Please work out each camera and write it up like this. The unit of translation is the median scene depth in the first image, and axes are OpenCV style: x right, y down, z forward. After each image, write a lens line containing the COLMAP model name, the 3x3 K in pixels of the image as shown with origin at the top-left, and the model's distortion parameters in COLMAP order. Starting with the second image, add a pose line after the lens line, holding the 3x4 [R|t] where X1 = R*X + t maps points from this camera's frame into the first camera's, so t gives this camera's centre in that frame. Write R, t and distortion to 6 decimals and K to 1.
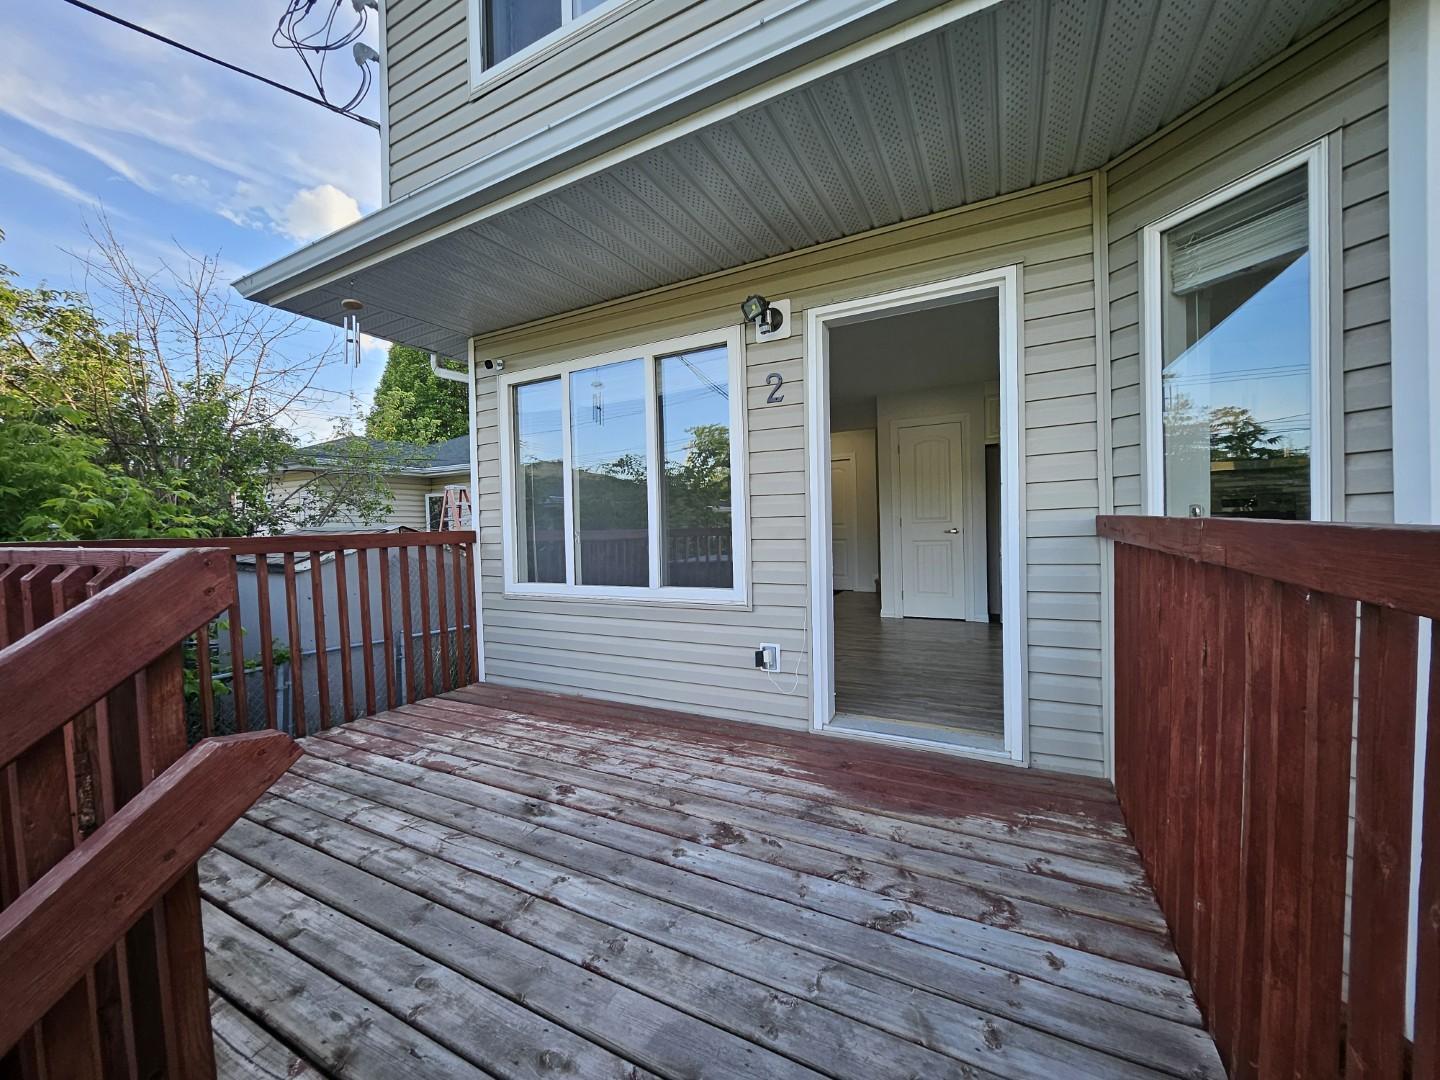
lens RADIAL K [[565.1, 0, 711.6], [0, 565.1, 549.8], [0, 0, 1]] dist [0.001581, -0.000482]
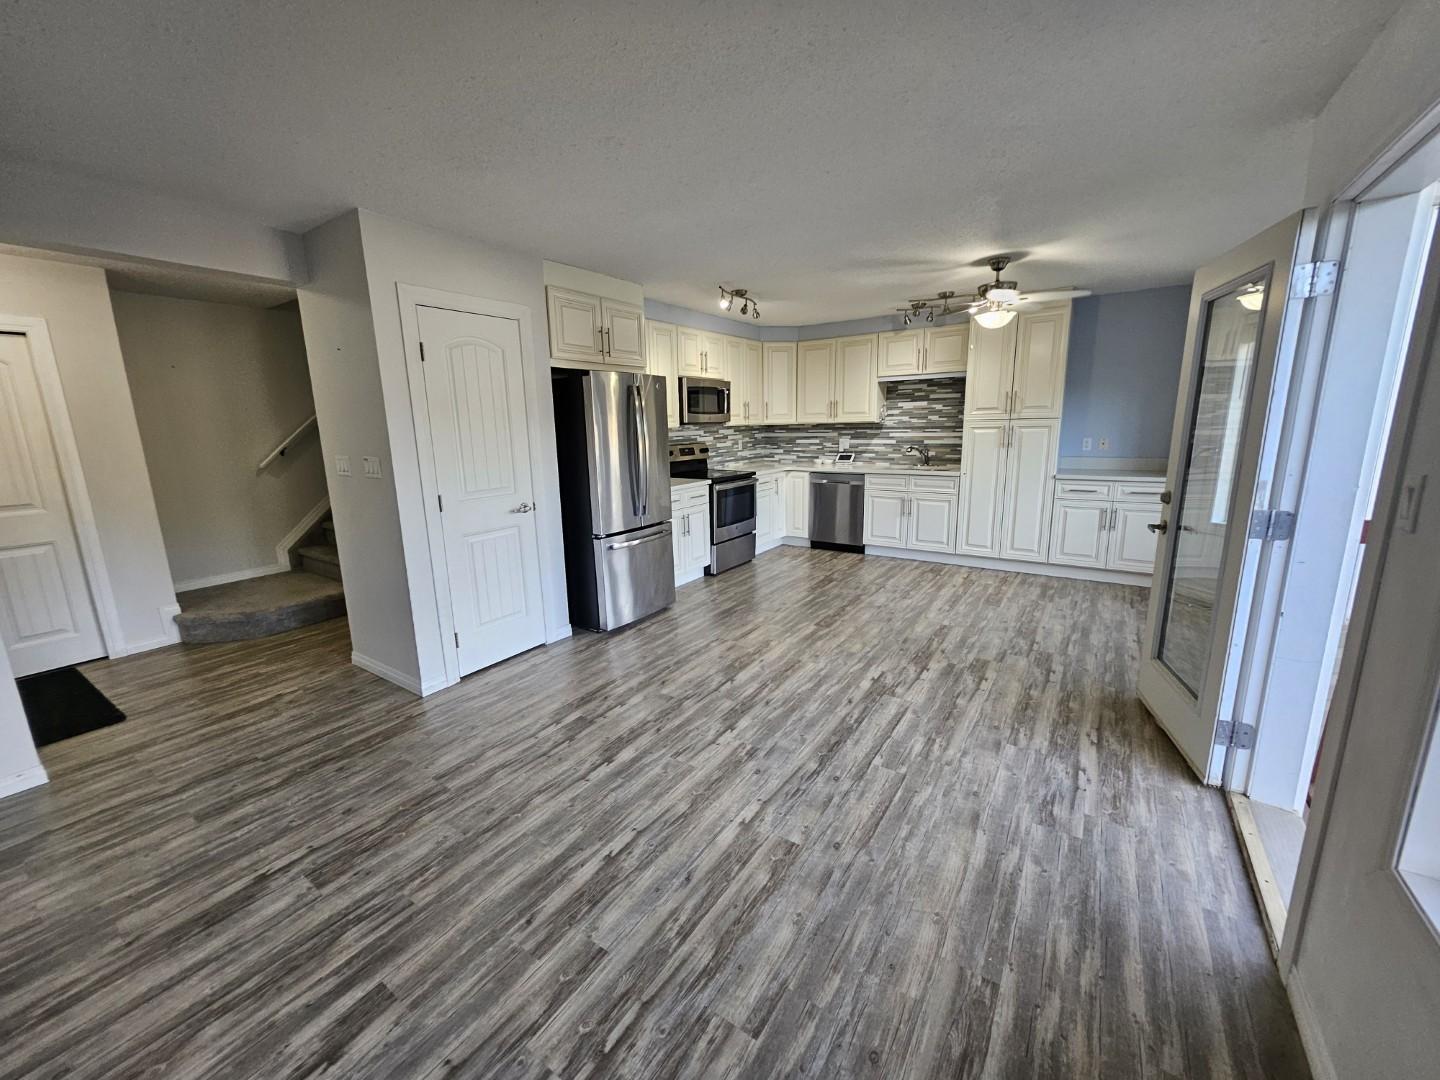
lens RADIAL K [[565.1, 0, 704.5], [0, 565.1, 540.8], [0, 0, 1]] dist [0.001581, -0.000482]
pose [[0.129886, -0.184933, 0.974130, -0.132871], [0.062501, 0.982026, 0.178098, -0.096460], [-0.989557, 0.037751, 0.139109, 0.745655]]
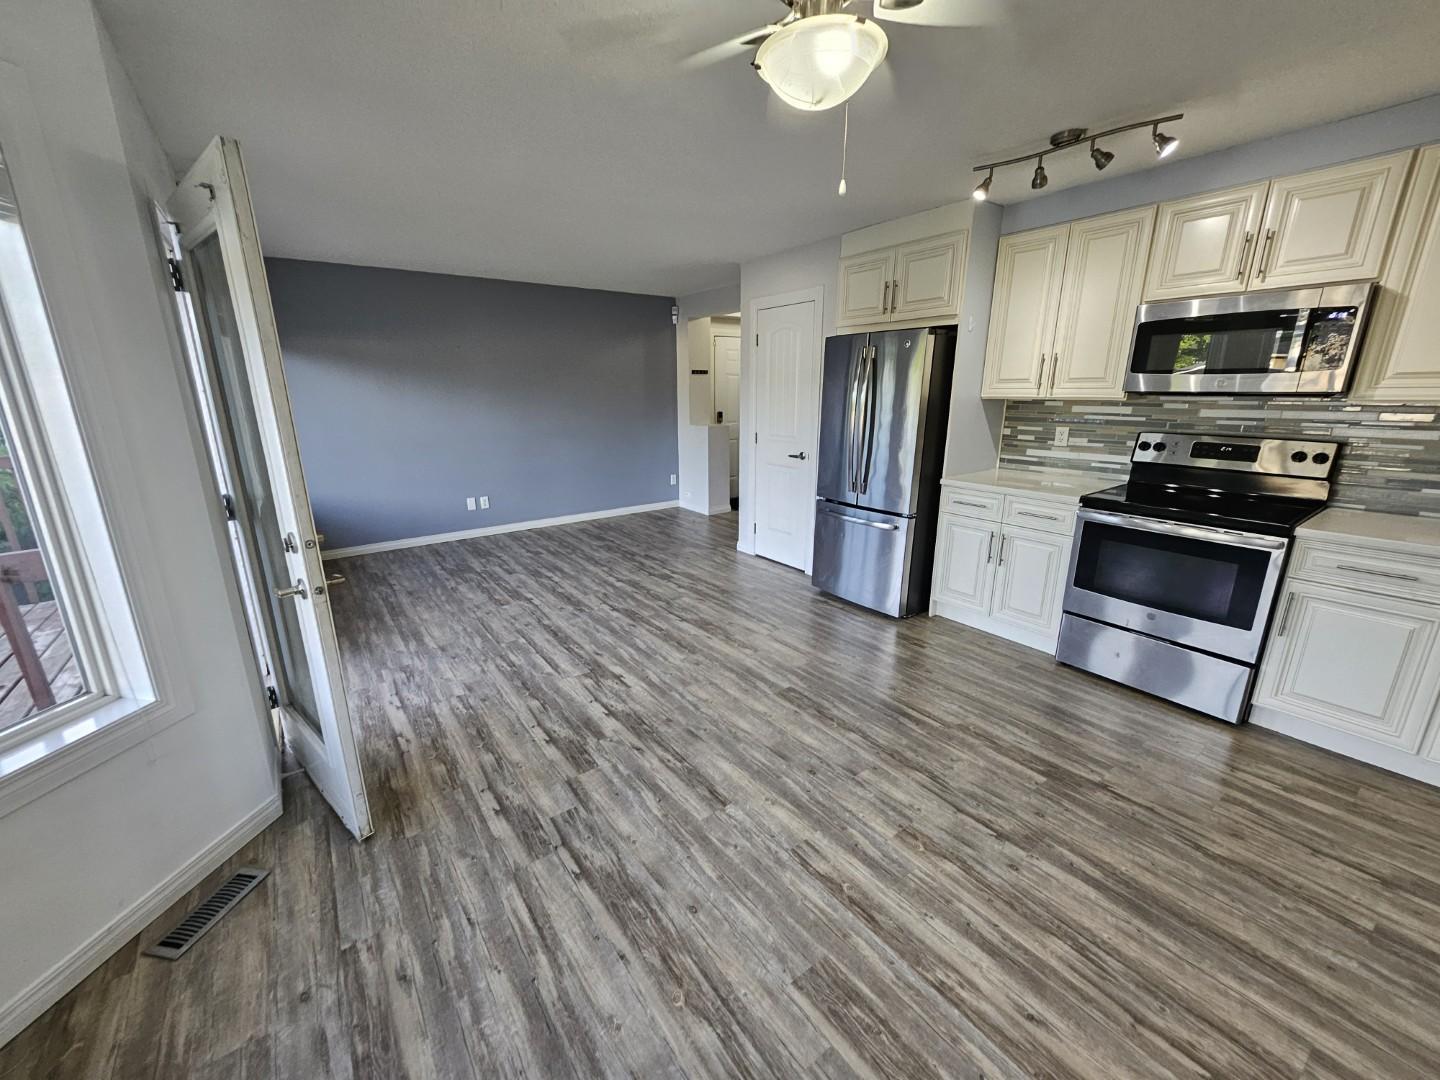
lens RADIAL K [[565.1, 0, 705.3], [0, 565.1, 541.0], [0, 0, 1]] dist [0.001581, -0.000482]
pose [[0.895799, 0.136930, -0.422842, 0.668717], [-0.035068, 0.970169, 0.239880, -0.101845], [0.443075, -0.200056, 0.873878, 0.273510]]
